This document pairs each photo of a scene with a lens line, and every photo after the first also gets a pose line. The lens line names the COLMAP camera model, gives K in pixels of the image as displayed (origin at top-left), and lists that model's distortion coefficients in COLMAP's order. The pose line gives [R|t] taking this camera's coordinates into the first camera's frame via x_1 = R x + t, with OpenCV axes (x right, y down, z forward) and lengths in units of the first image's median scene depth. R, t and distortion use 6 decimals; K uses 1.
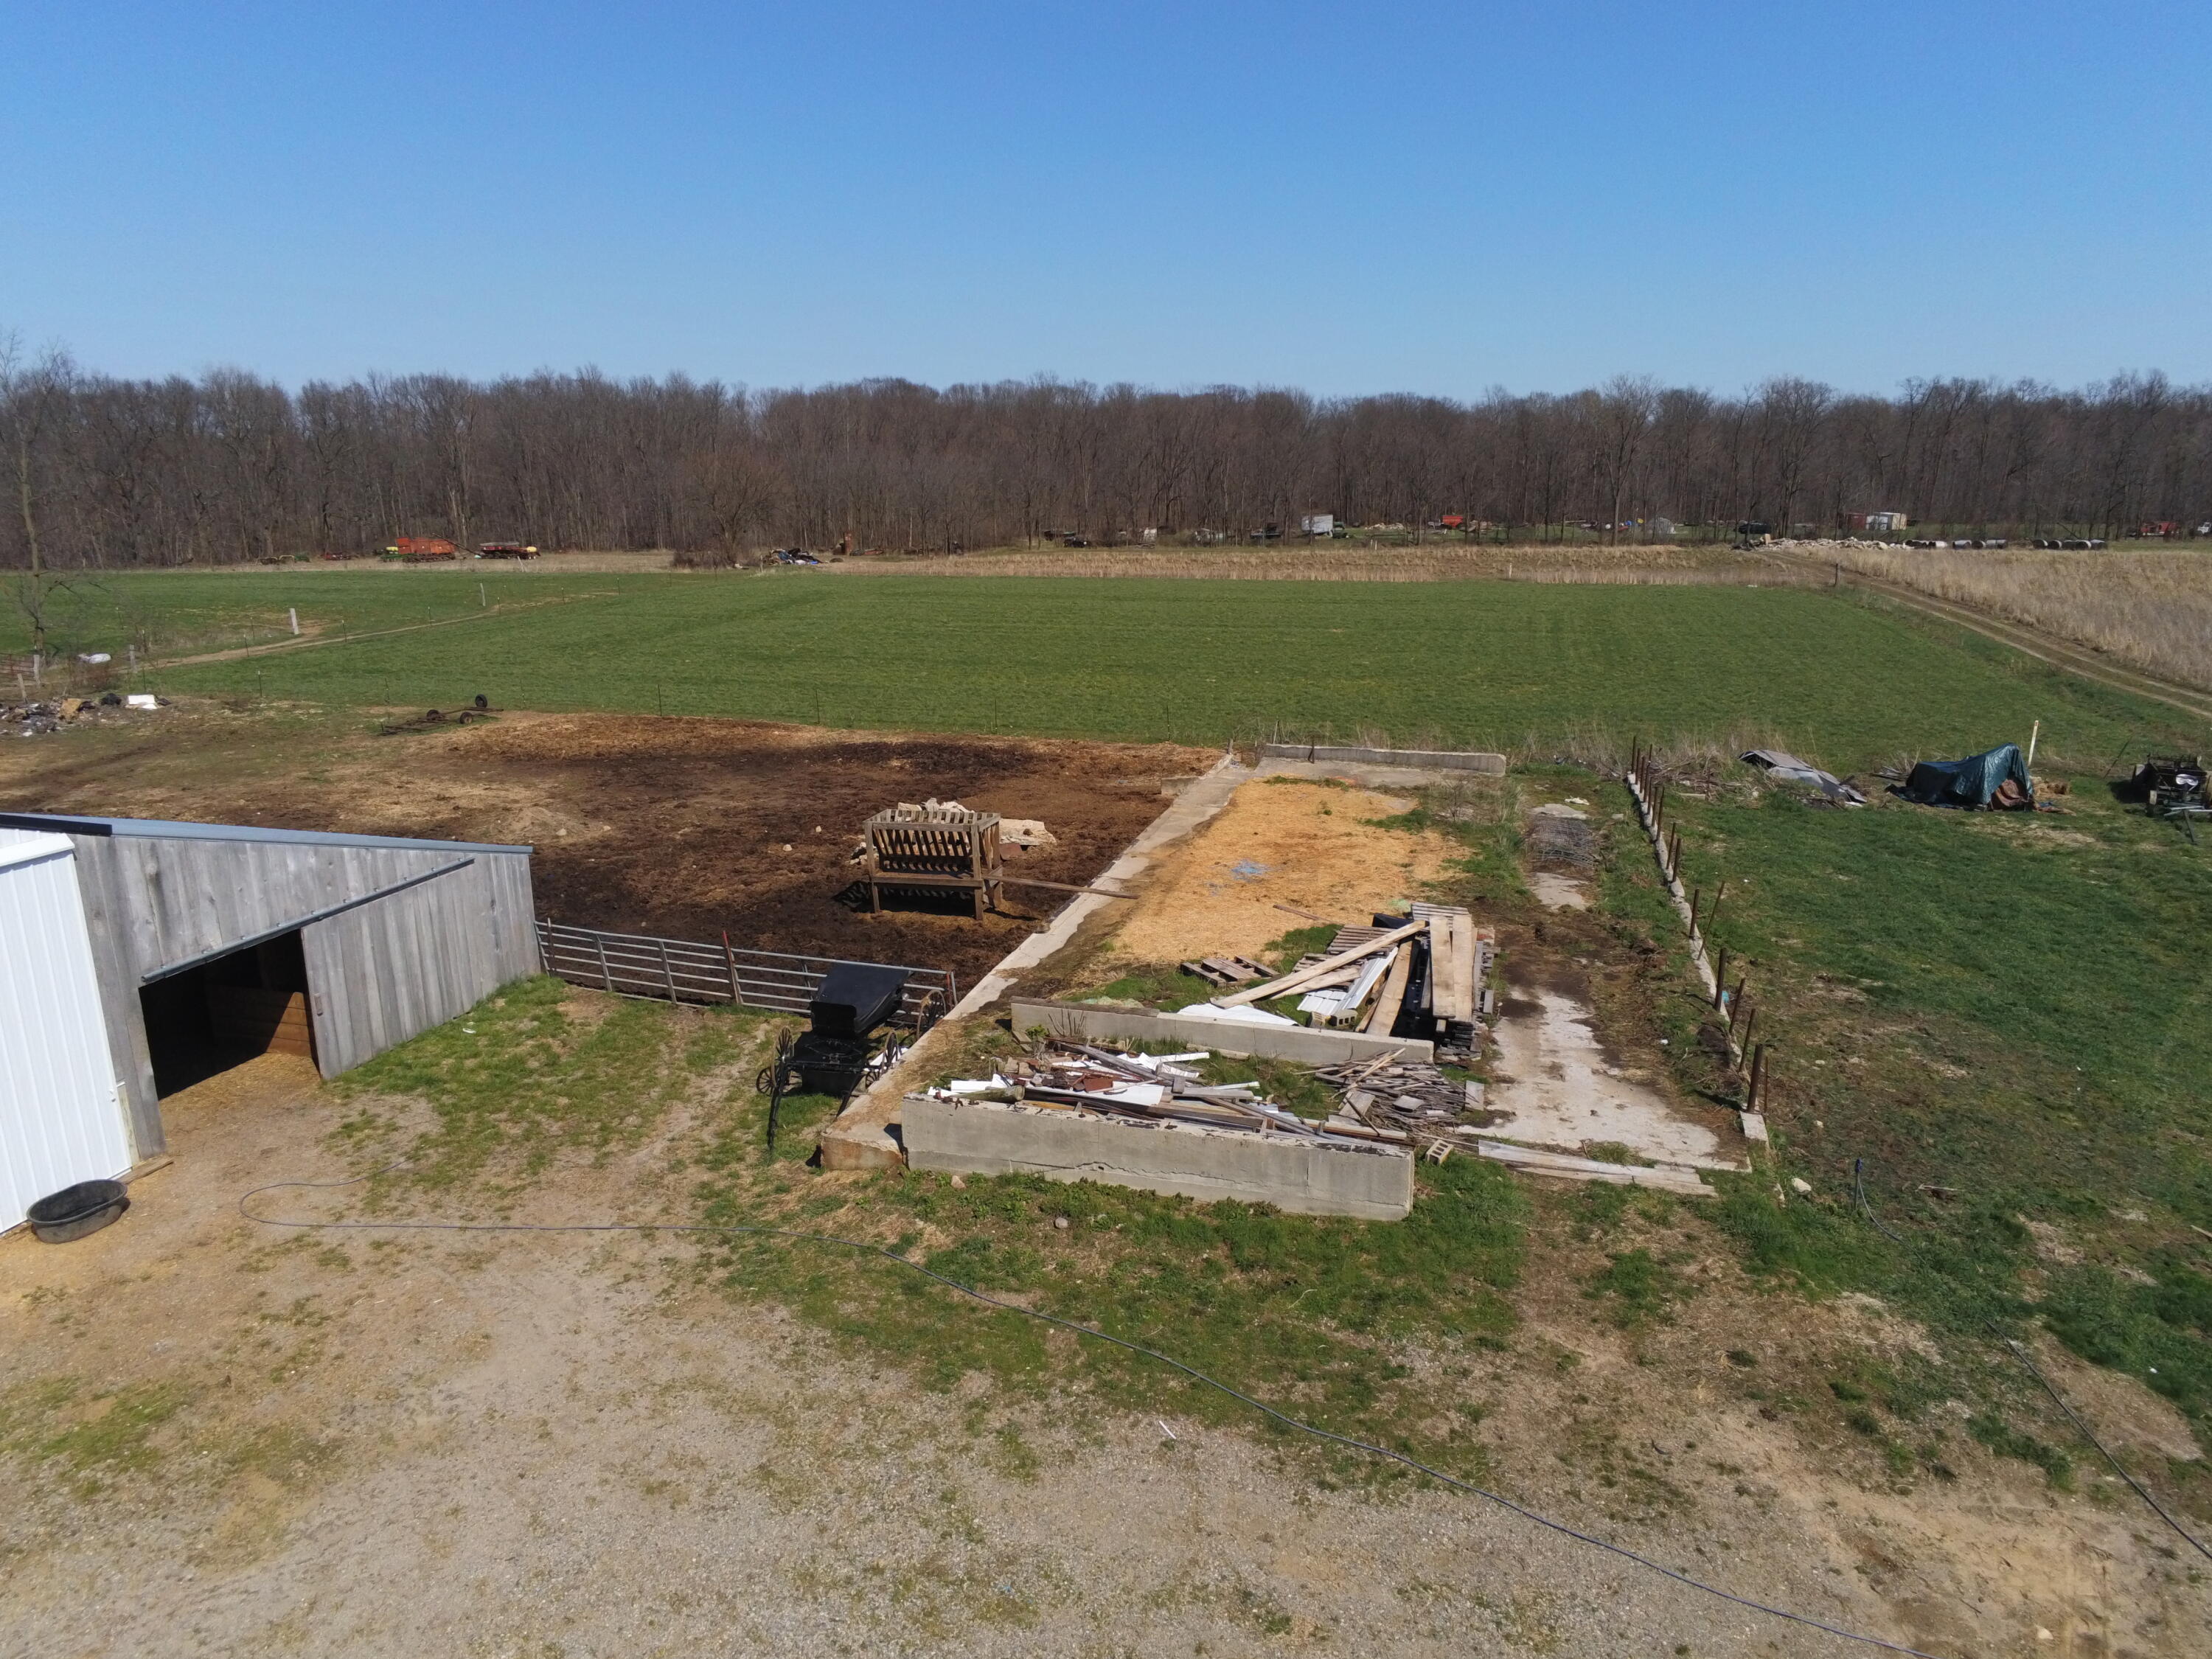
lens RADIAL K [[1440.5, 0, 1106.0], [0, 1440.5, 829.5], [0, 0, 1]] dist [-0.001100, 0.000456]
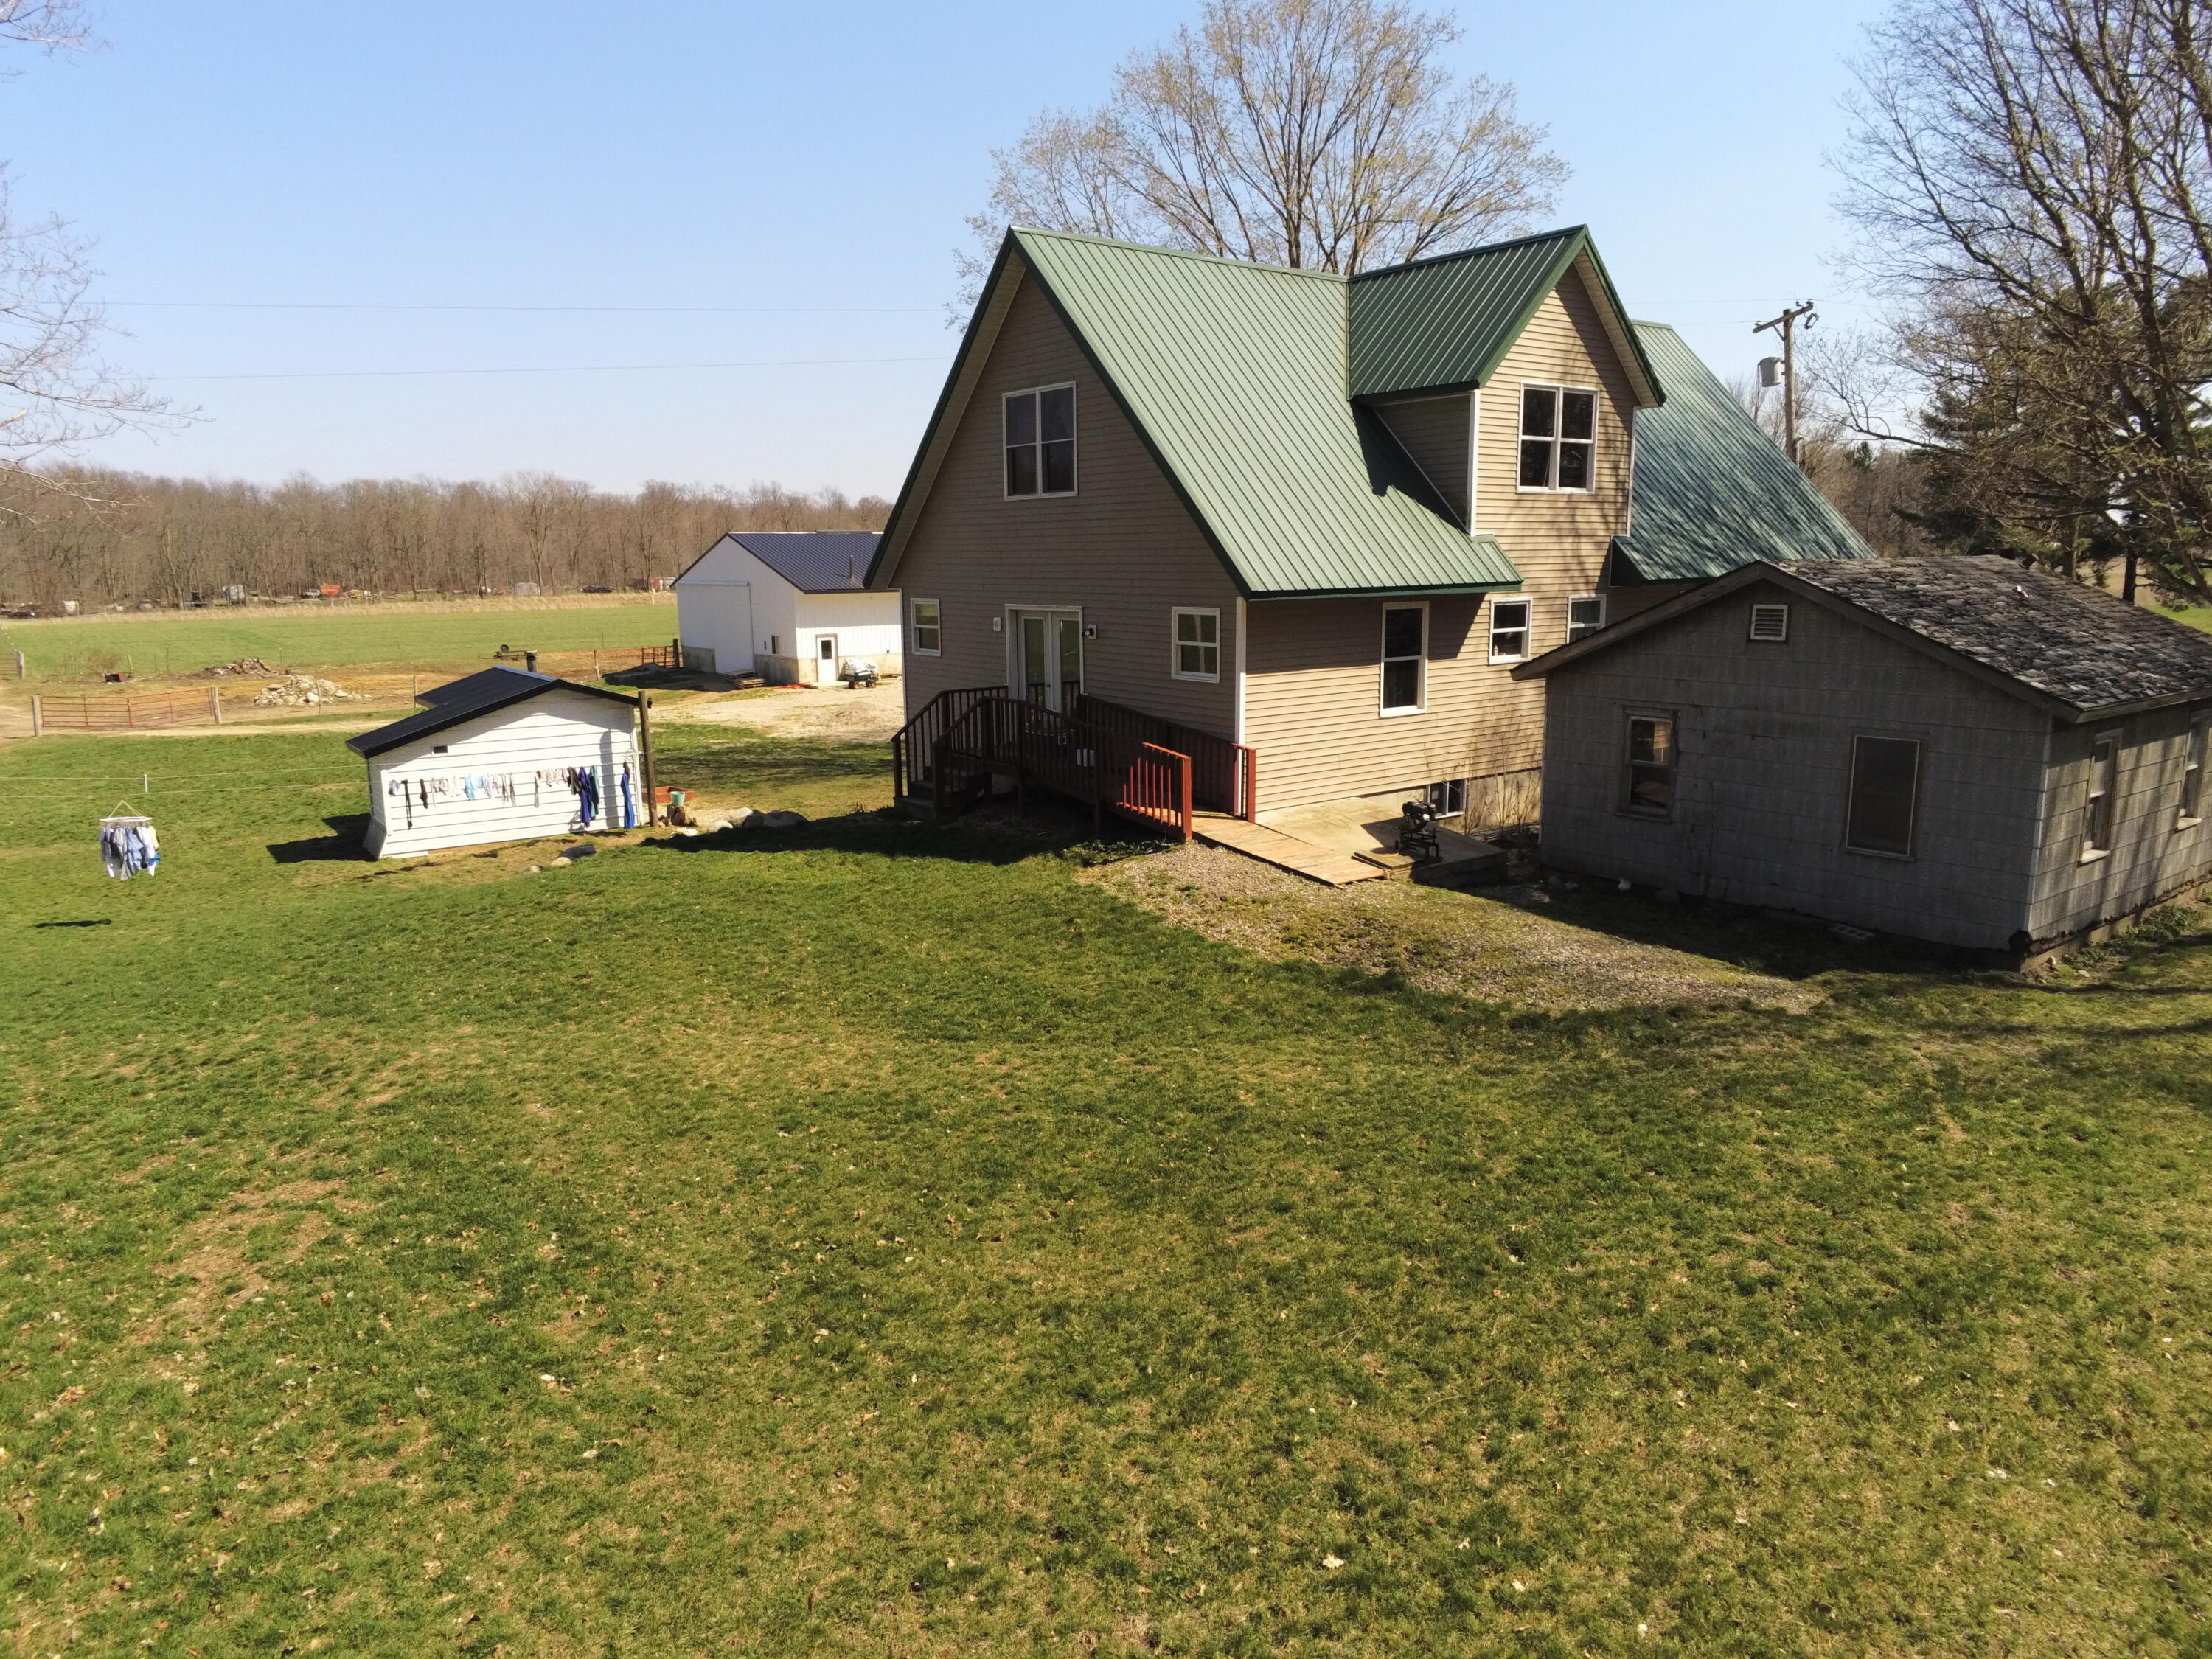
lens RADIAL K [[1440.5, 0, 1106.0], [0, 1440.5, 829.5], [0, 0, 1]] dist [-0.001100, 0.000456]
pose [[0.596953, -0.152065, 0.787733, -3.590116], [0.198995, 0.979254, 0.038235, 0.516697], [-0.777205, 0.133930, 0.614829, -1.491319]]
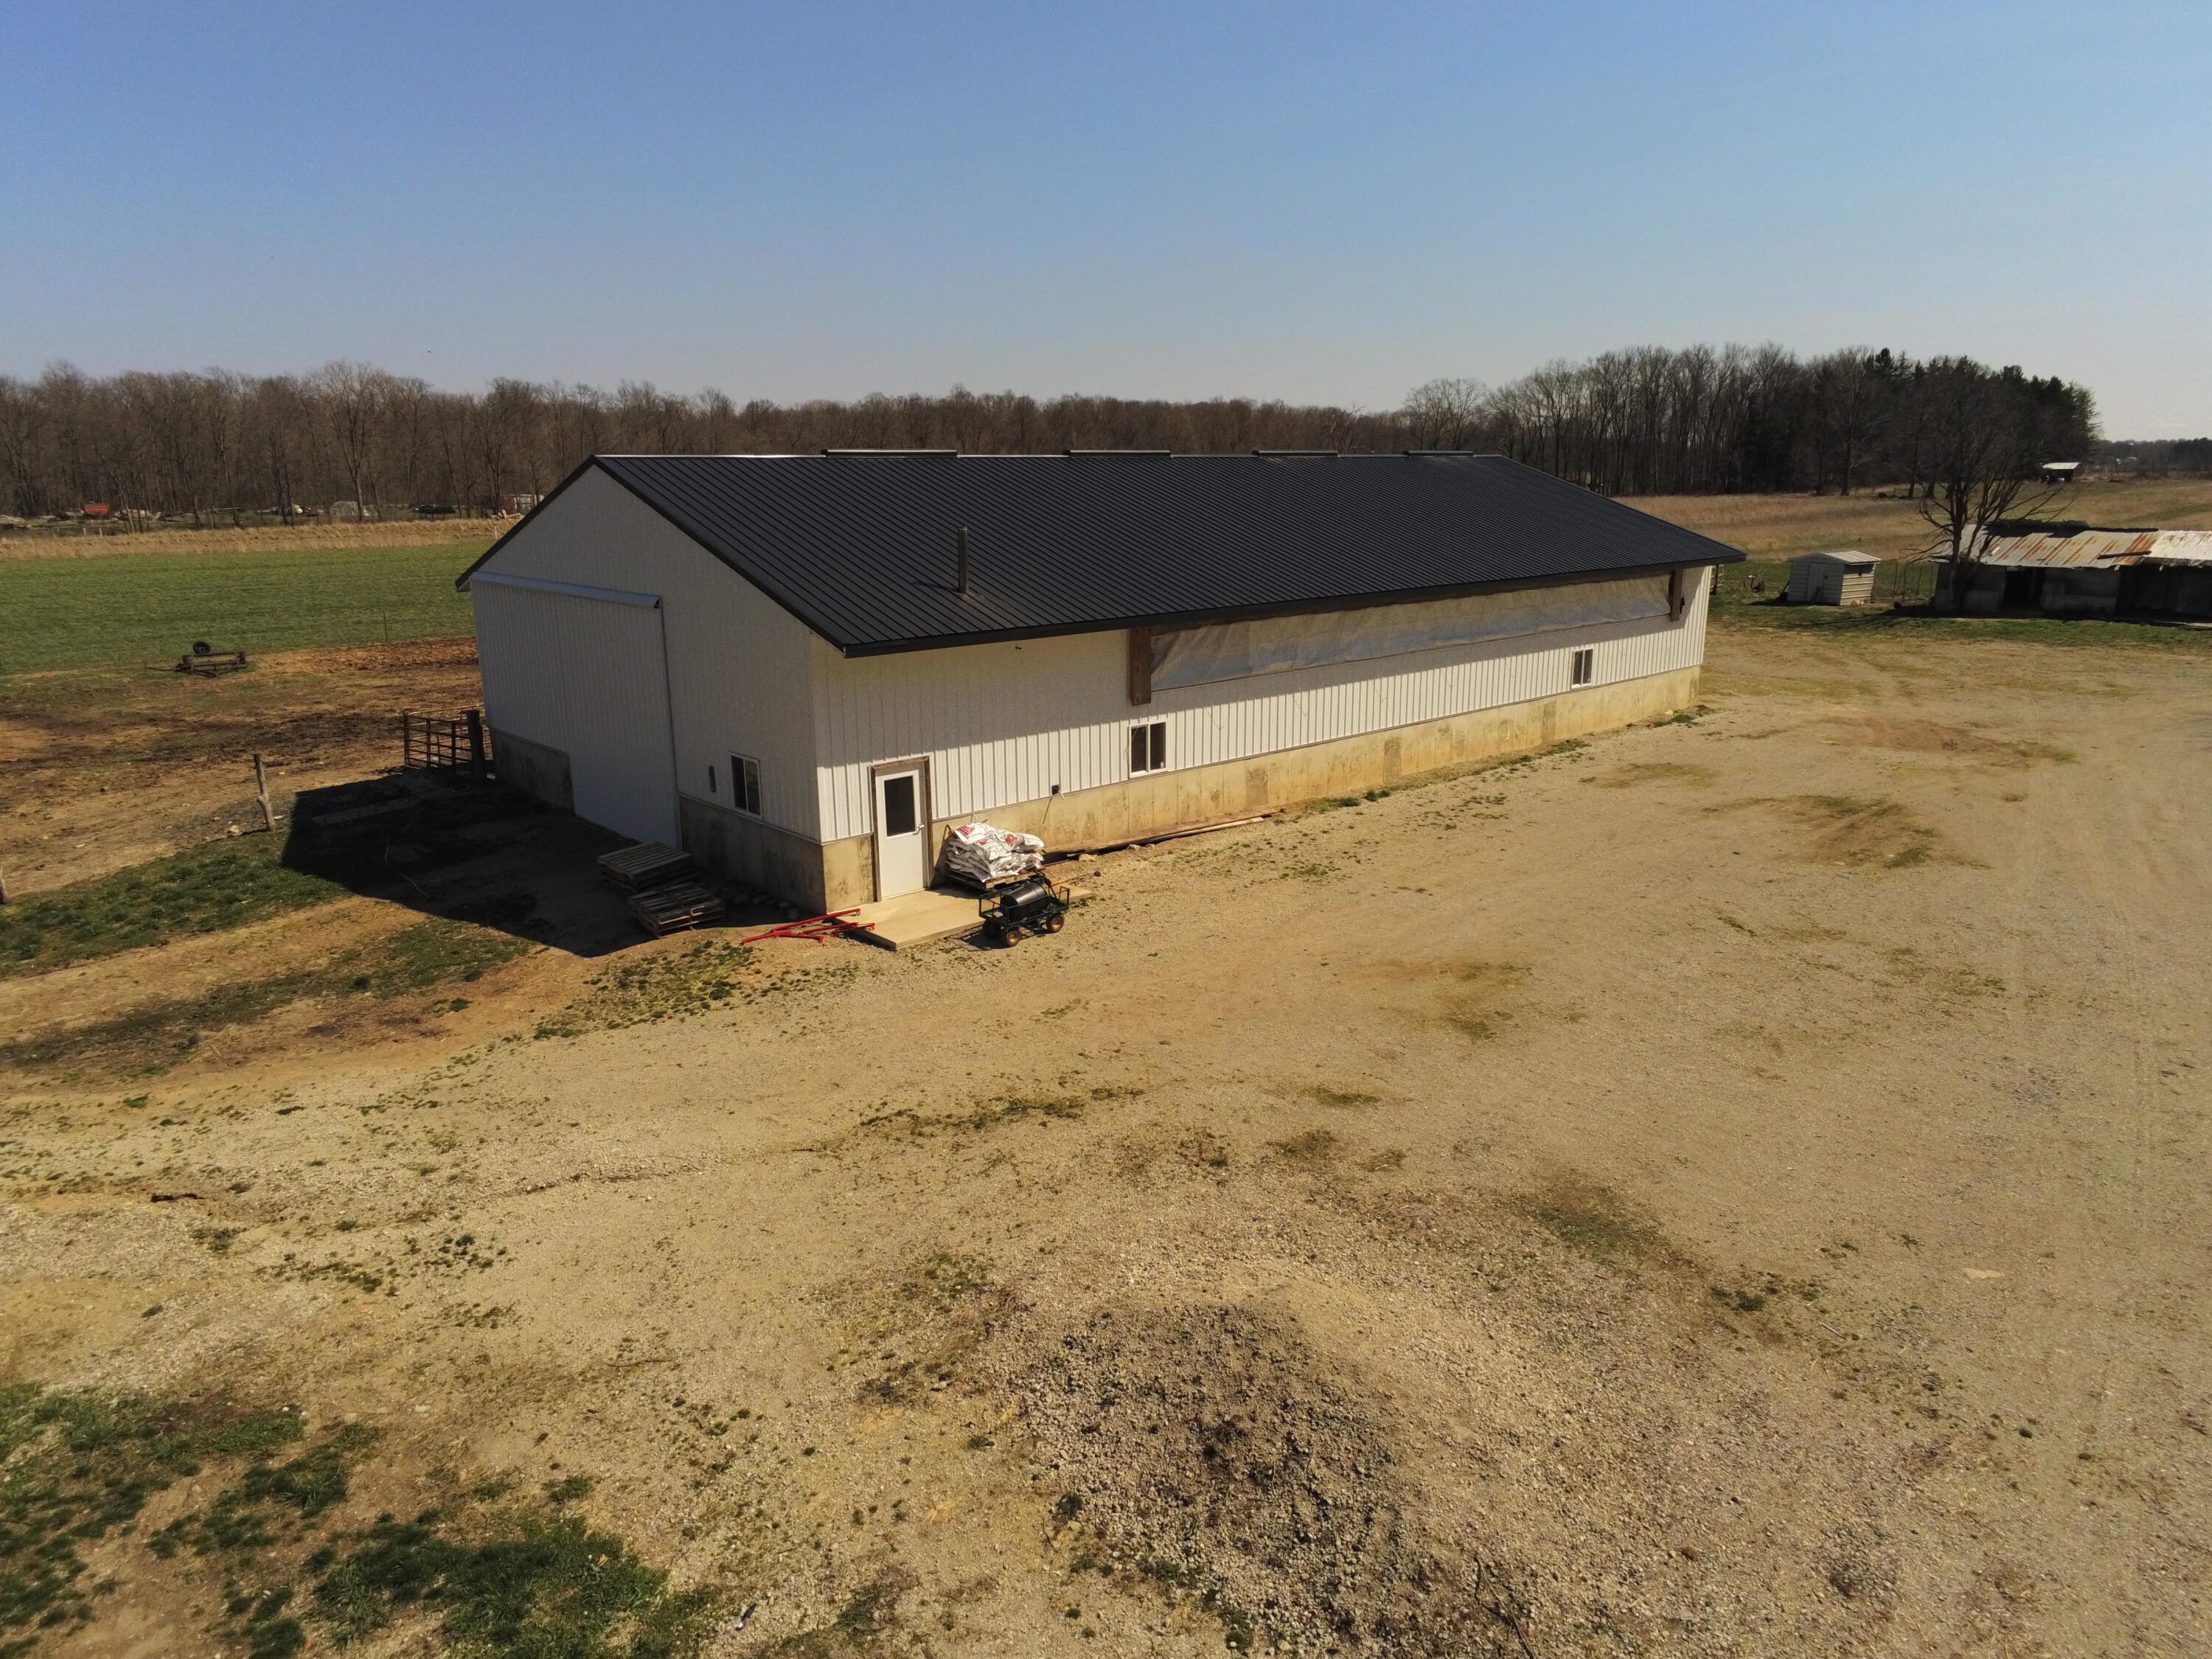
lens RADIAL K [[1432.6, 0, 1102.8], [0, 1432.6, 838.0], [0, 0, 1]] dist [0.000897, 0.001236]
pose [[0.532731, -0.210549, 0.819675, -2.429456], [0.203338, 0.972029, 0.117529, 0.126053], [-0.821494, 0.104060, 0.560642, -0.106466]]
